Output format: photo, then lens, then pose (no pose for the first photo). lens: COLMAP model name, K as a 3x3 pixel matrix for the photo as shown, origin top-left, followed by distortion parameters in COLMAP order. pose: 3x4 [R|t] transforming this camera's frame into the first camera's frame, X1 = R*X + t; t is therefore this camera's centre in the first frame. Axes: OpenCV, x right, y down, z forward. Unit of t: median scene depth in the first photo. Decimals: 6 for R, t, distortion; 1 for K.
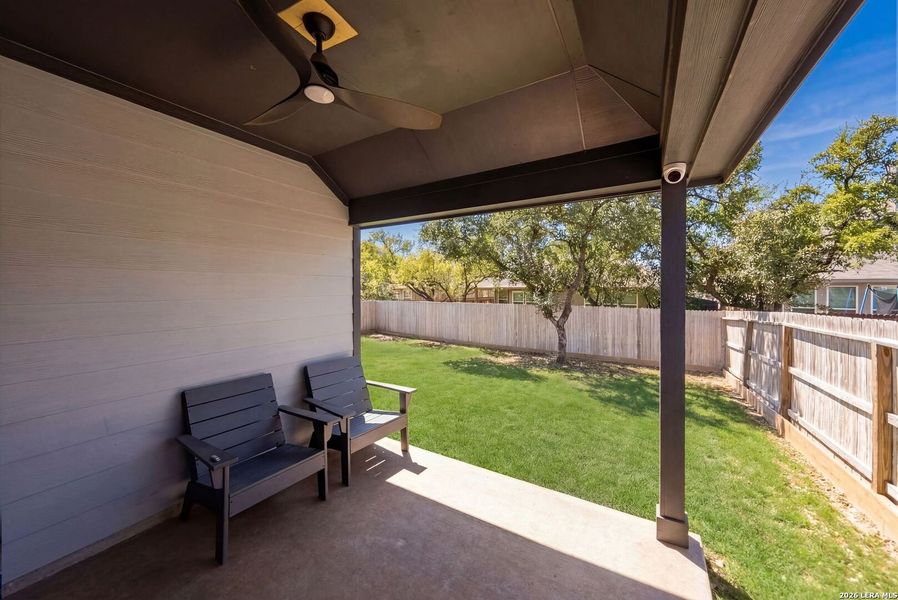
lens RADIAL K [[313.0, 0, 450.3], [0, 313.0, 292.6], [0, 0, 1]] dist [0.000608, 0.000091]
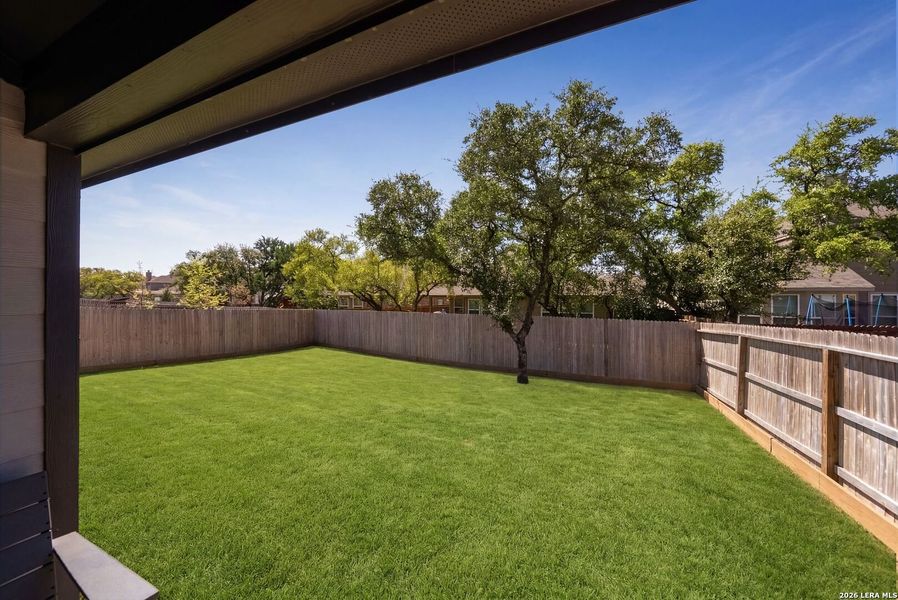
lens RADIAL K [[313.0, 0, 450.3], [0, 313.0, 292.6], [0, 0, 1]] dist [0.000608, 0.000091]
pose [[0.991536, 0.004646, 0.129750, 0.045233], [-0.001333, 0.999671, -0.025607, -0.001143], [-0.129827, 0.025218, 0.991216, 0.154549]]
